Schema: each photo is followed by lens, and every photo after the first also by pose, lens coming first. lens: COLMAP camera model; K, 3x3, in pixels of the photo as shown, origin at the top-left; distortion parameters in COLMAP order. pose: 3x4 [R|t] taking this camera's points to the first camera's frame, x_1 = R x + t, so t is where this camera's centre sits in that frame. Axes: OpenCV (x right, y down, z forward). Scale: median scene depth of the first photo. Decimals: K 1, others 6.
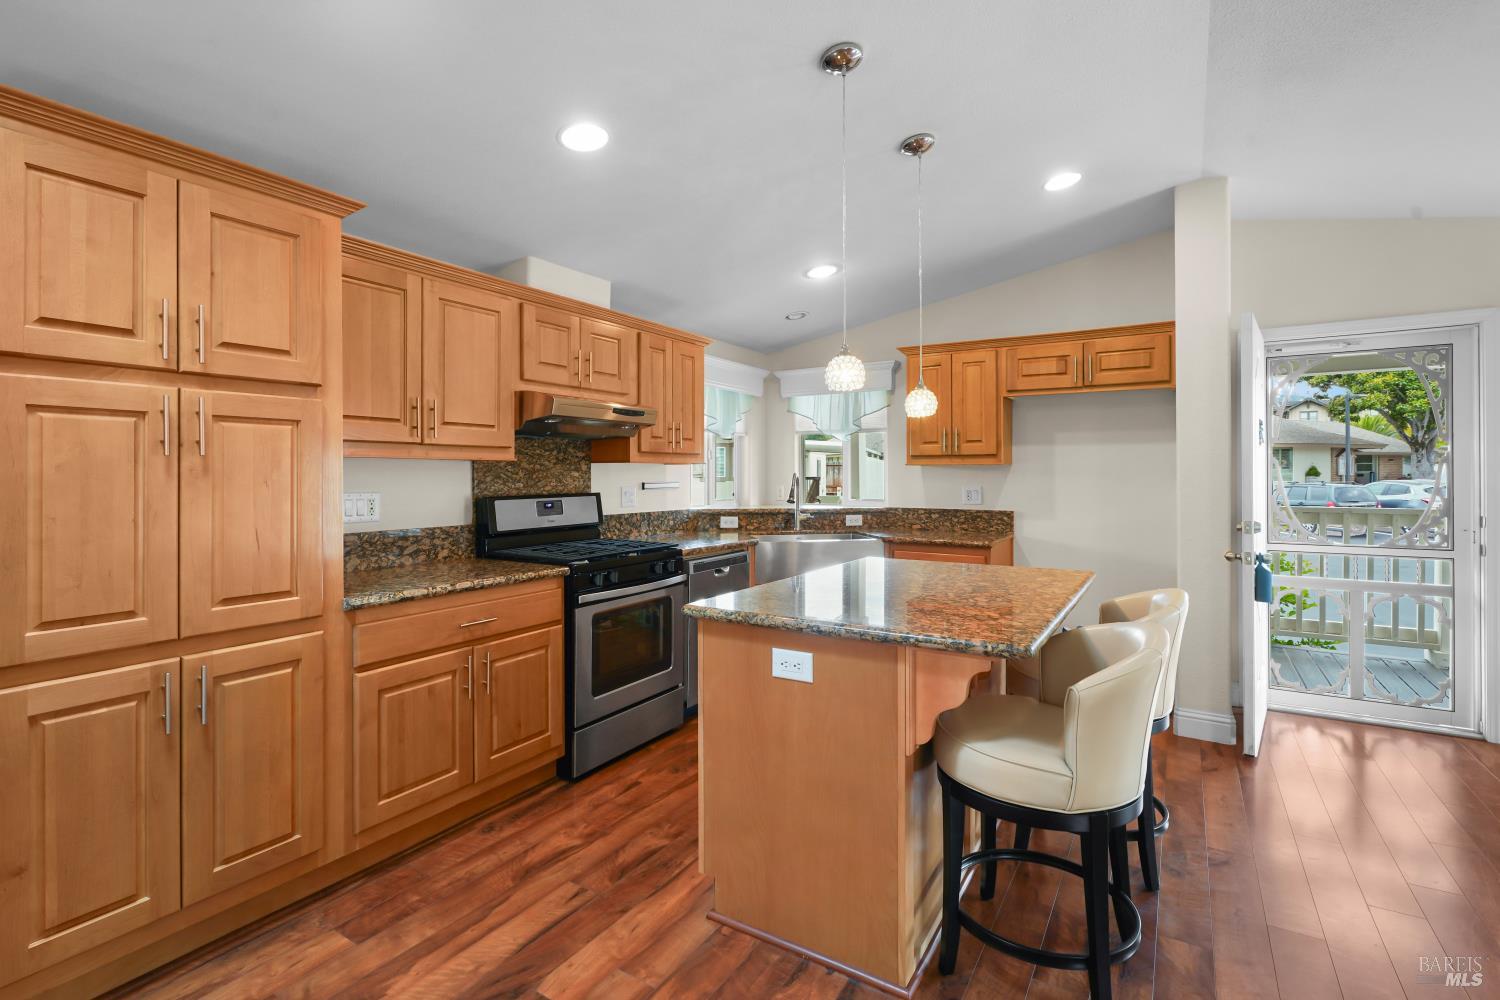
lens RADIAL K [[699.1, 0, 744.3], [0, 699.1, 471.8], [0, 0, 1]] dist [-0.000282, 0.000419]
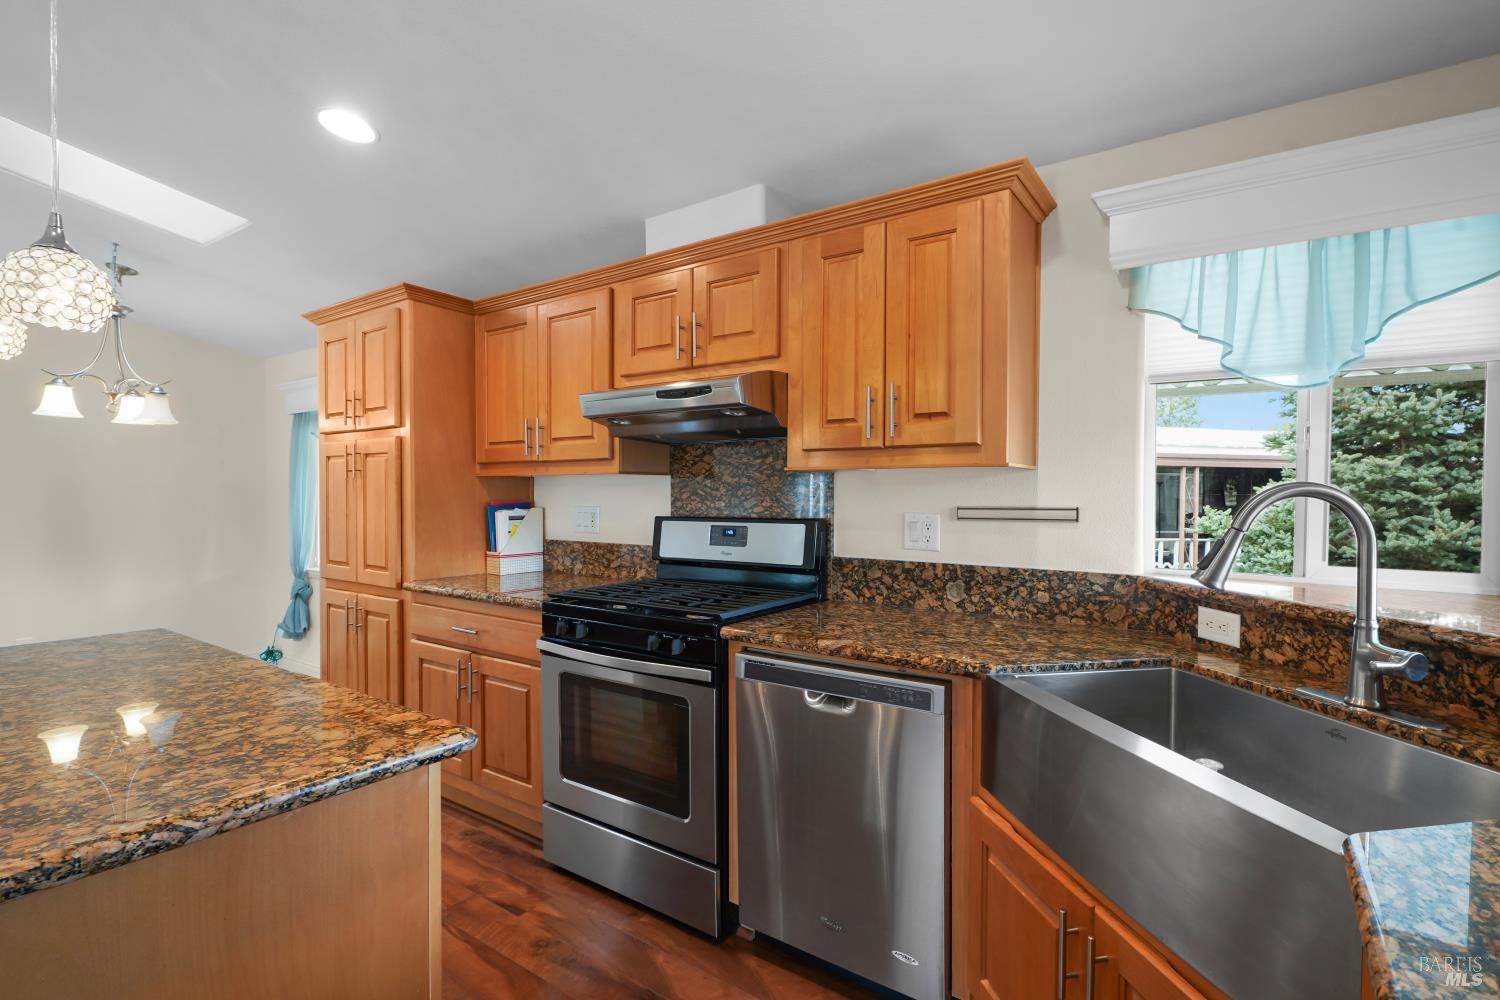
lens RADIAL K [[705.4, 0, 752.6], [0, 705.4, 509.0], [0, 0, 1]] dist [-0.000370, -0.000317]
pose [[-0.048942, 0.019753, -0.998606, 0.459613], [-0.001526, 0.999802, 0.019851, 0.008424], [0.998800, 0.002495, -0.048902, 1.048615]]
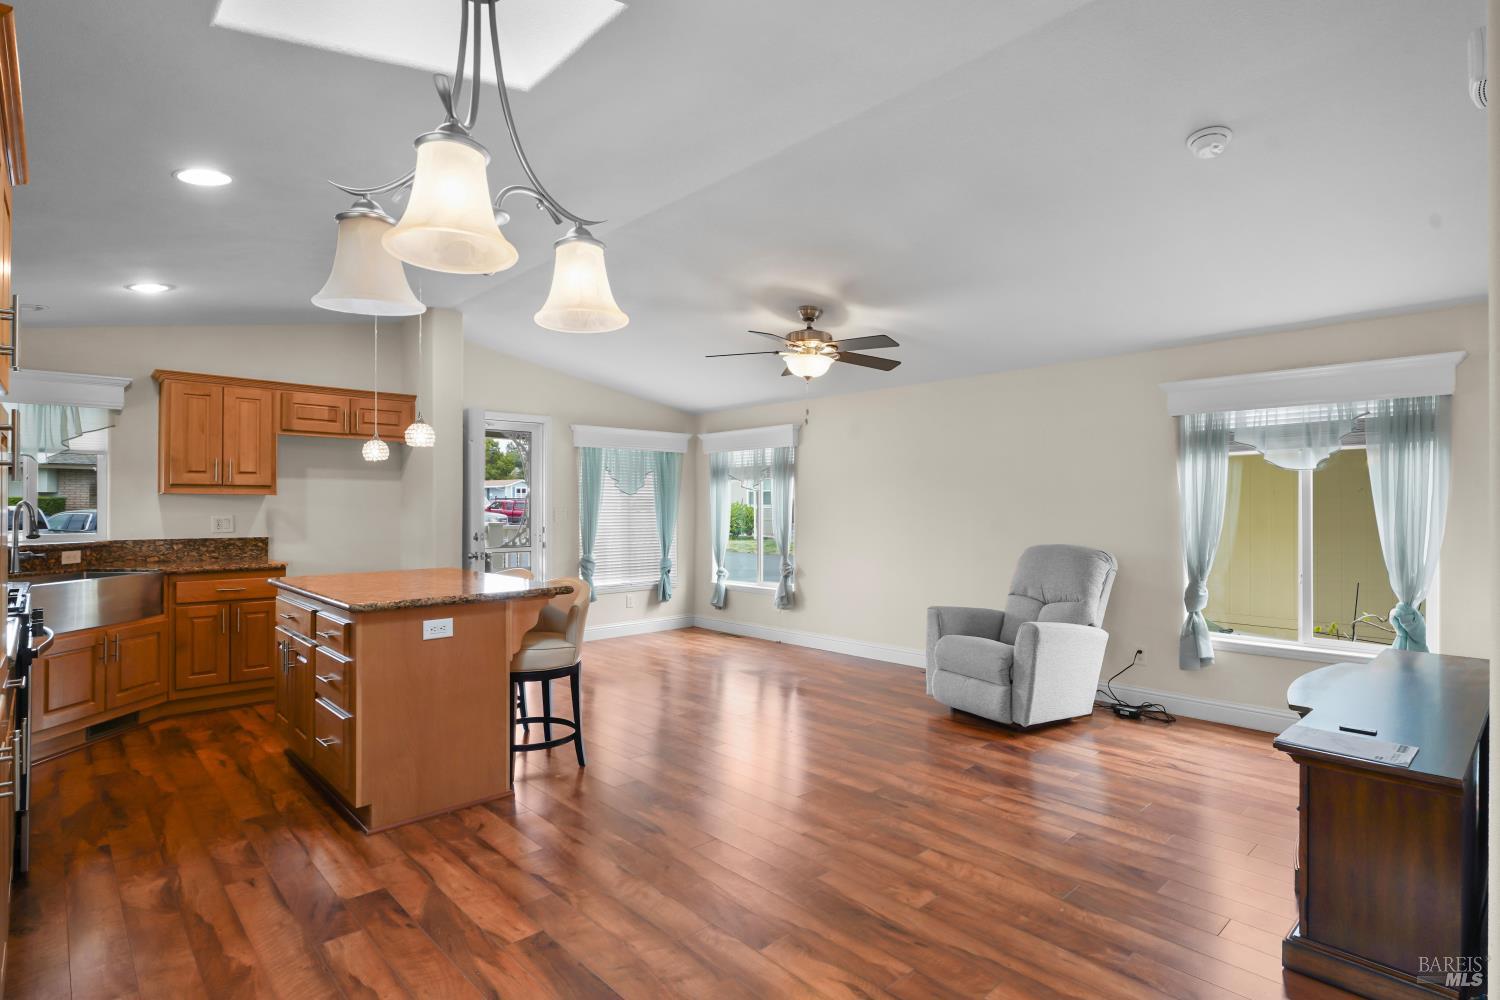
lens RADIAL K [[751.8, 0, 750.0], [0, 751.8, 500.0], [0, 0, 1]] dist [-0.003206, -0.000880]
pose [[0.251944, 0.006528, 0.967720, -0.722824], [-0.005297, 0.999972, -0.005367, -0.000016], [-0.967727, -0.003774, 0.251971, -0.038041]]
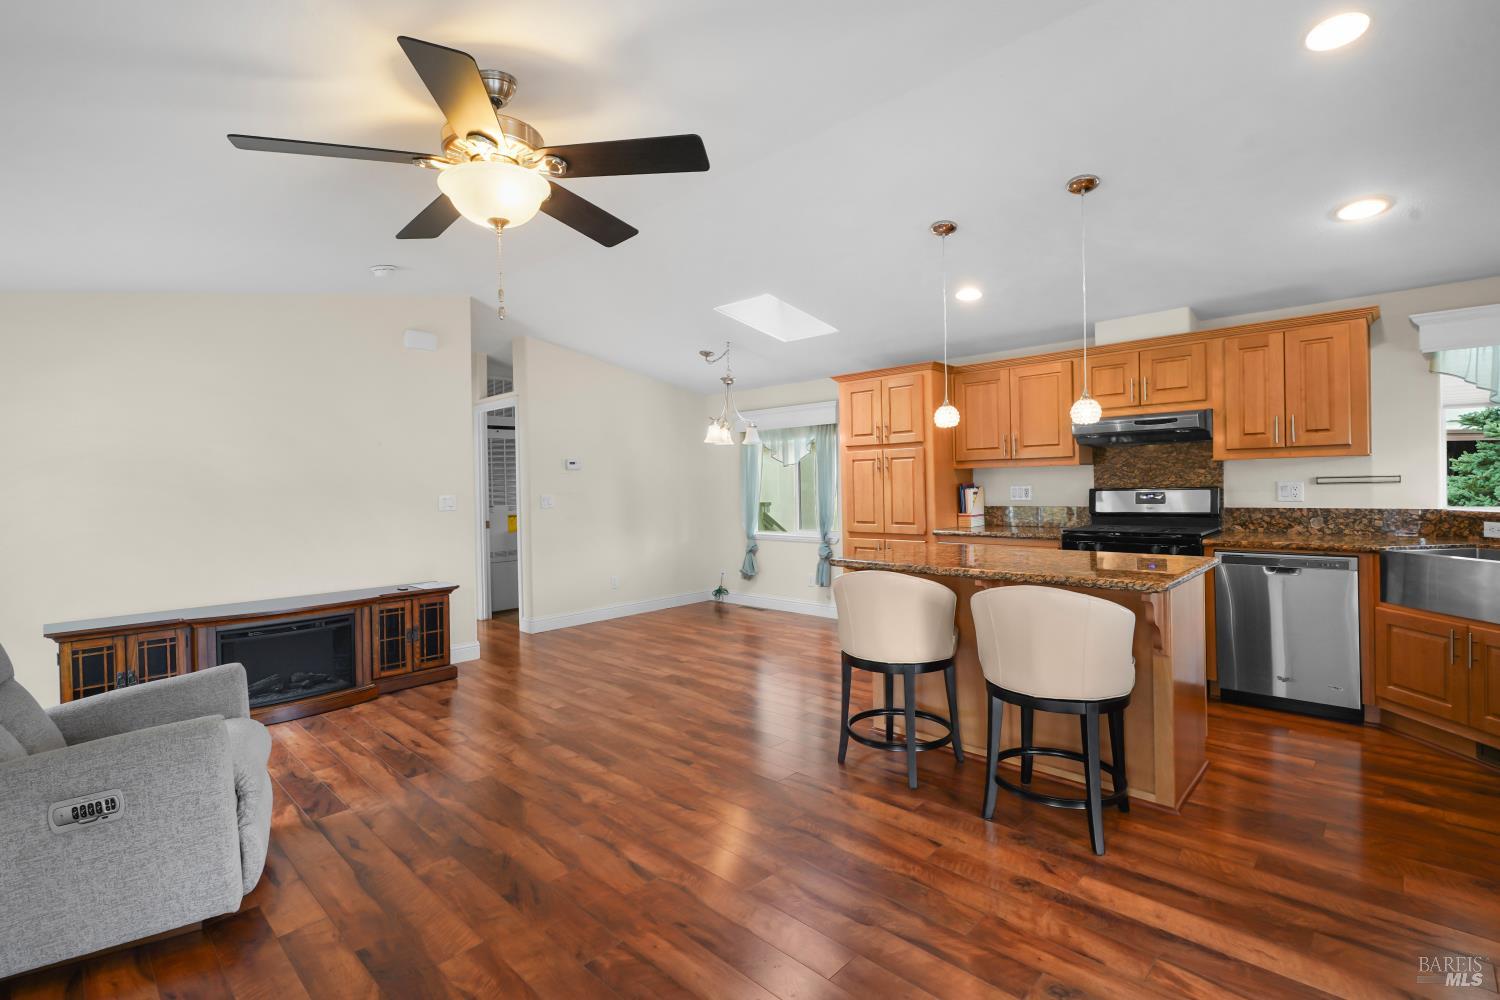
lens RADIAL K [[678.6, 0, 749.0], [0, 678.6, 487.1], [0, 0, 1]] dist [0.001006, -0.000608]
pose [[-0.198544, 0.010675, -0.980034, 1.097248], [0.026141, 0.999643, 0.005593, 0.004619], [0.979743, -0.024509, -0.198752, 0.511744]]
